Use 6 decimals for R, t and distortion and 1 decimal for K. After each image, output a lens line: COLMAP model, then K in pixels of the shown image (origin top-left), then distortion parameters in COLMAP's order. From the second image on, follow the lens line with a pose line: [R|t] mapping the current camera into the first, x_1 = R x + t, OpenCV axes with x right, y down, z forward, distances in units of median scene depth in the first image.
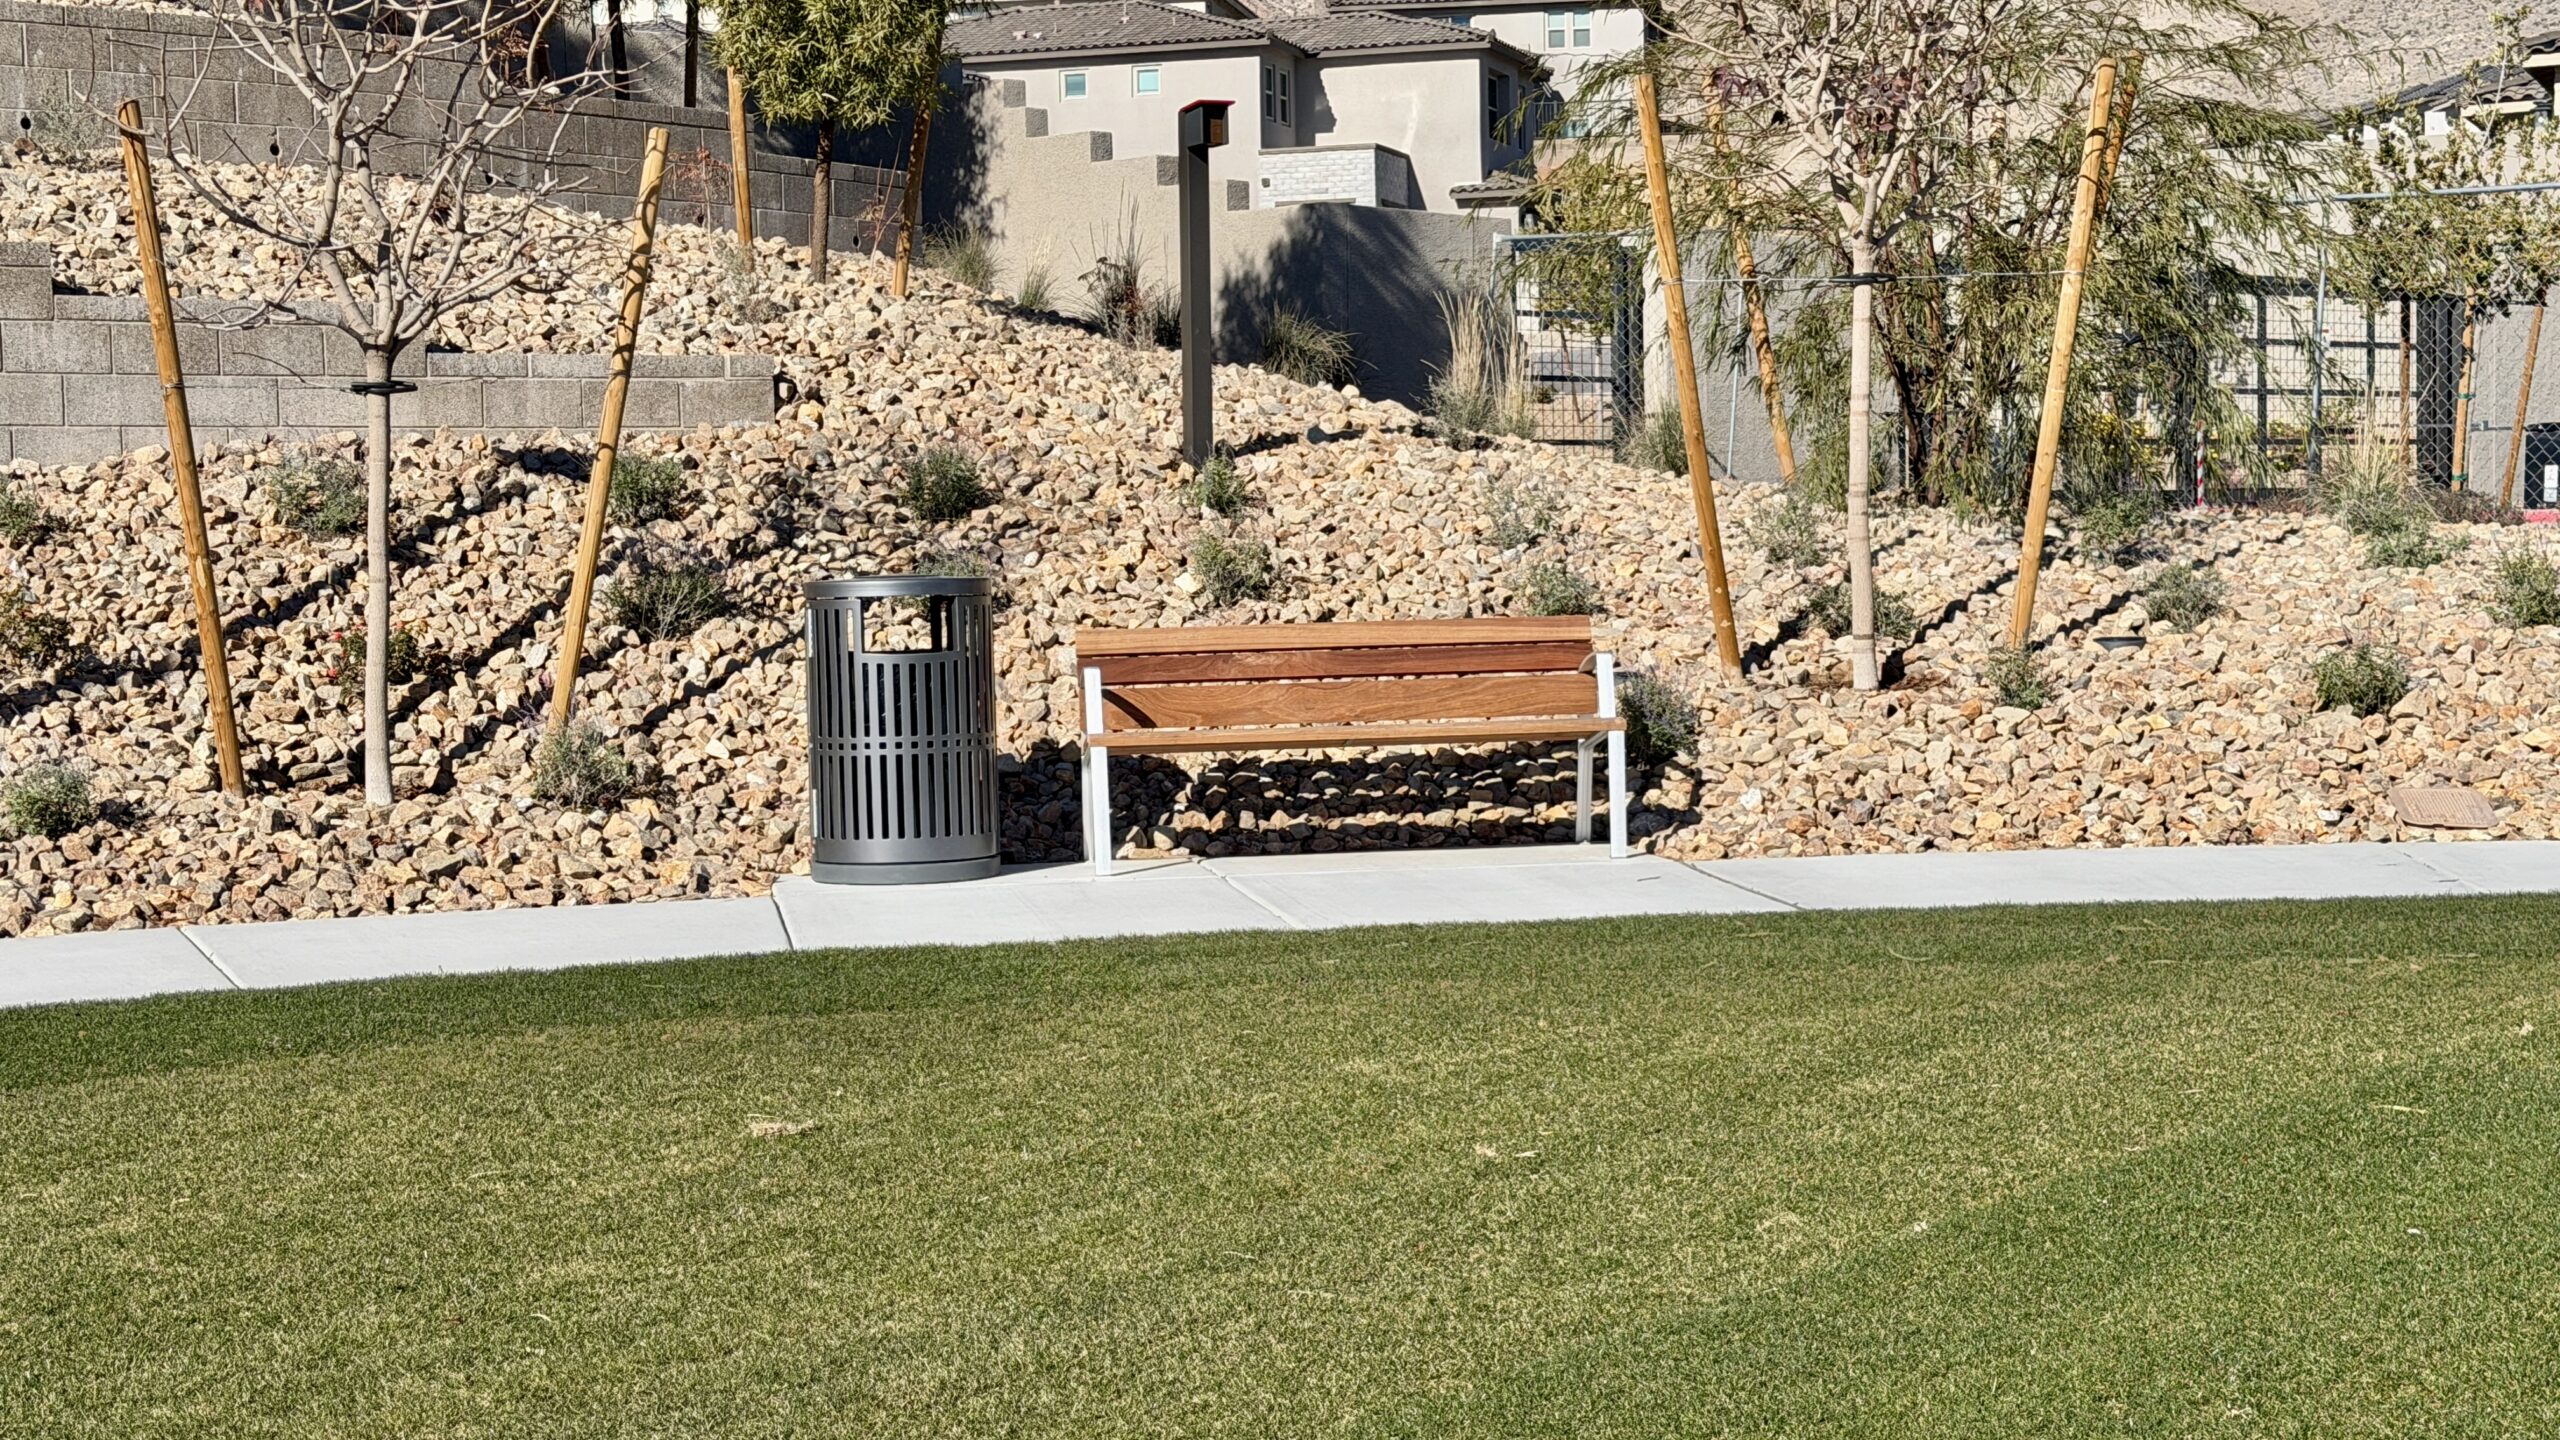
lens RADIAL K [[3957.2, 0, 1280.5], [0, 3957.2, 711.7], [0, 0, 1]] dist [-0.003052, 0.000000]
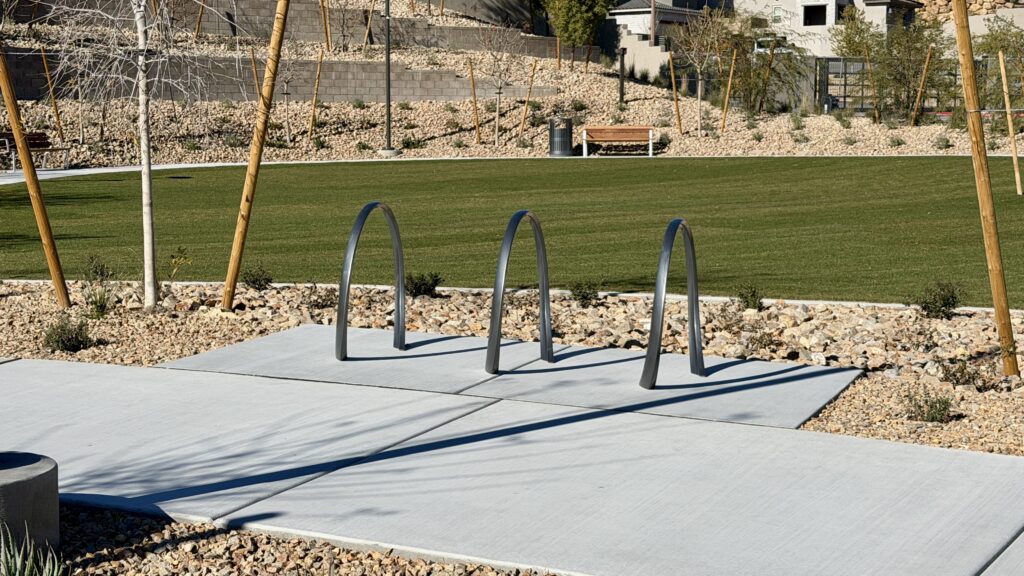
lens RADIAL K [[1674.5, 0, 512.9], [0, 1674.5, 288.4], [0, 0, 1]] dist [0.011398, 0.000000]
pose [[0.972831, 0.040458, -0.227954, 0.537623], [-0.025530, 0.997355, 0.068056, 0.071540], [0.230104, -0.060388, 0.971291, -2.104243]]
